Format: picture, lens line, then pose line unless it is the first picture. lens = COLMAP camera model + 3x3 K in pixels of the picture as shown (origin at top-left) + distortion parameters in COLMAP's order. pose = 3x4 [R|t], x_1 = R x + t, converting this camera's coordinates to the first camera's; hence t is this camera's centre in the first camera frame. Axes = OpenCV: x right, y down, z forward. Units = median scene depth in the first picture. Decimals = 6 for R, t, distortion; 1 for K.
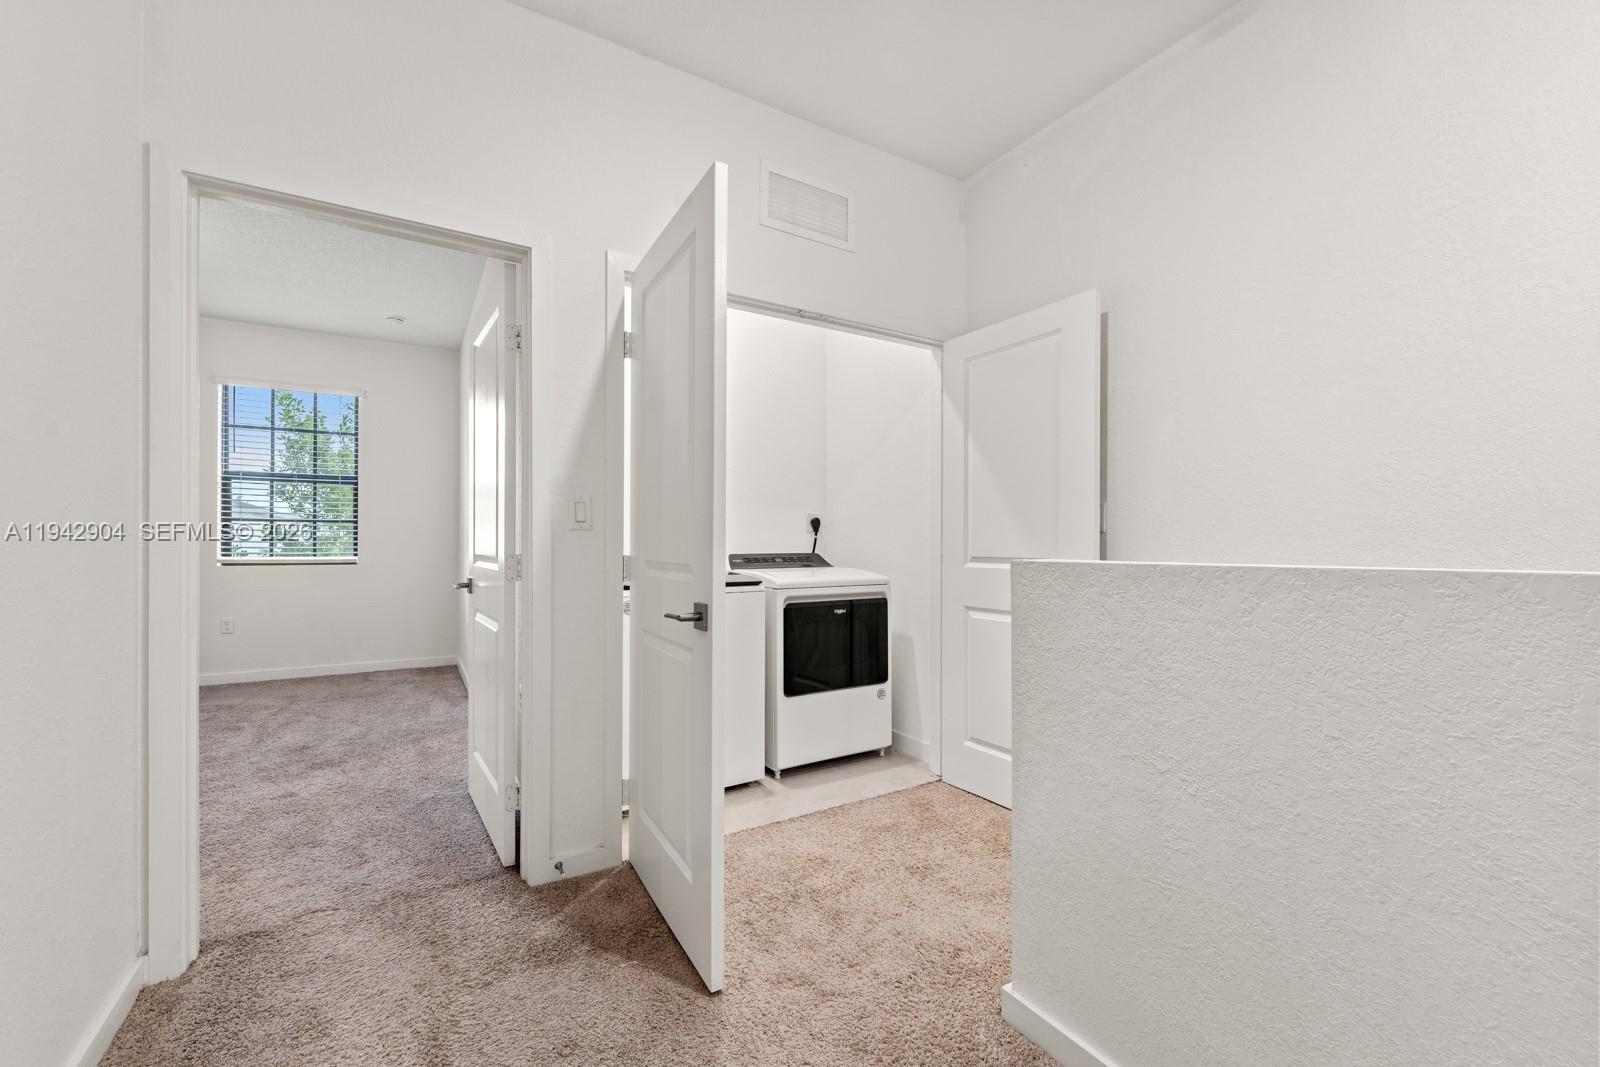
lens RADIAL K [[660.1, 0, 796.1], [0, 660.1, 540.4], [0, 0, 1]] dist [0.004169, 0.000222]
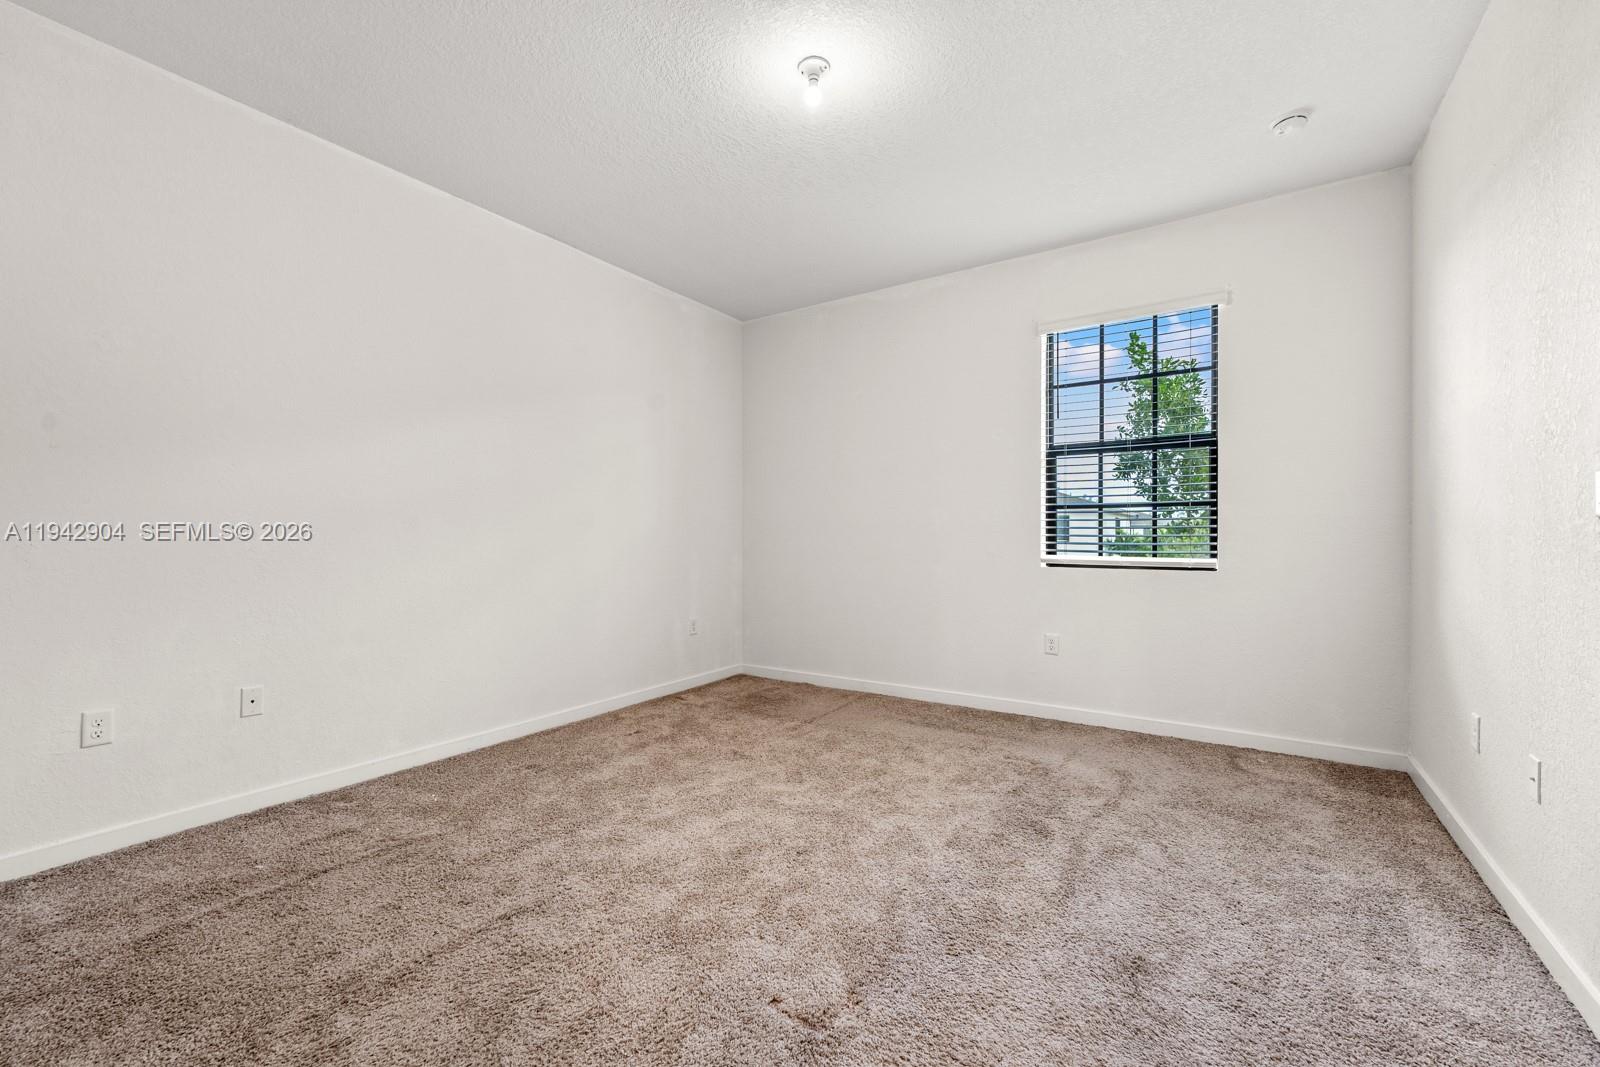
lens RADIAL K [[622.1, 0, 826.8], [0, 622.1, 540.8], [0, 0, 1]] dist [0.000202, 0.000051]
pose [[0.444935, 0.000817, -0.895562, -0.319344], [0.003189, 0.999992, 0.002497, 0.005060], [0.895557, -0.003967, 0.444929, 0.433155]]
